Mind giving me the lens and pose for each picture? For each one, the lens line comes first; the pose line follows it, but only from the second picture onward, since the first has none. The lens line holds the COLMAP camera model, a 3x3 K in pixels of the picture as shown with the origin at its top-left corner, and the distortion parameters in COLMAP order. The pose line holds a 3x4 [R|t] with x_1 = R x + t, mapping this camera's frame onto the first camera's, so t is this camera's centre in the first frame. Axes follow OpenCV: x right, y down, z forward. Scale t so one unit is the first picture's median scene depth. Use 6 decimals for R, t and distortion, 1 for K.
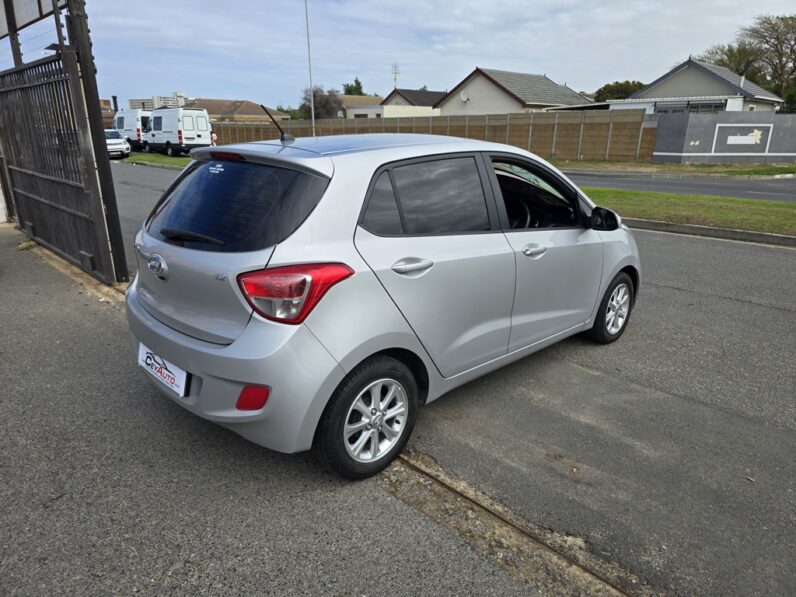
lens RADIAL K [[548.7, 0, 398.9], [0, 548.7, 301.8], [0, 0, 1]] dist [0.004203, -0.002063]
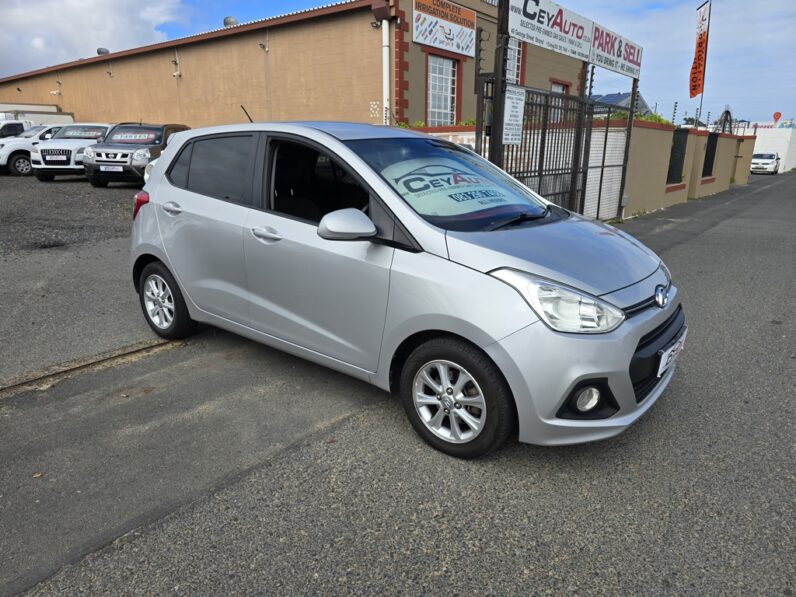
lens RADIAL K [[548.7, 0, 399.4], [0, 548.7, 298.8], [0, 0, 1]] dist [0.004203, -0.002063]
pose [[0.127617, 0.257328, -0.957860, 1.335205], [-0.305390, 0.929032, 0.208896, -0.282650], [0.943637, 0.265862, 0.197145, 1.154662]]
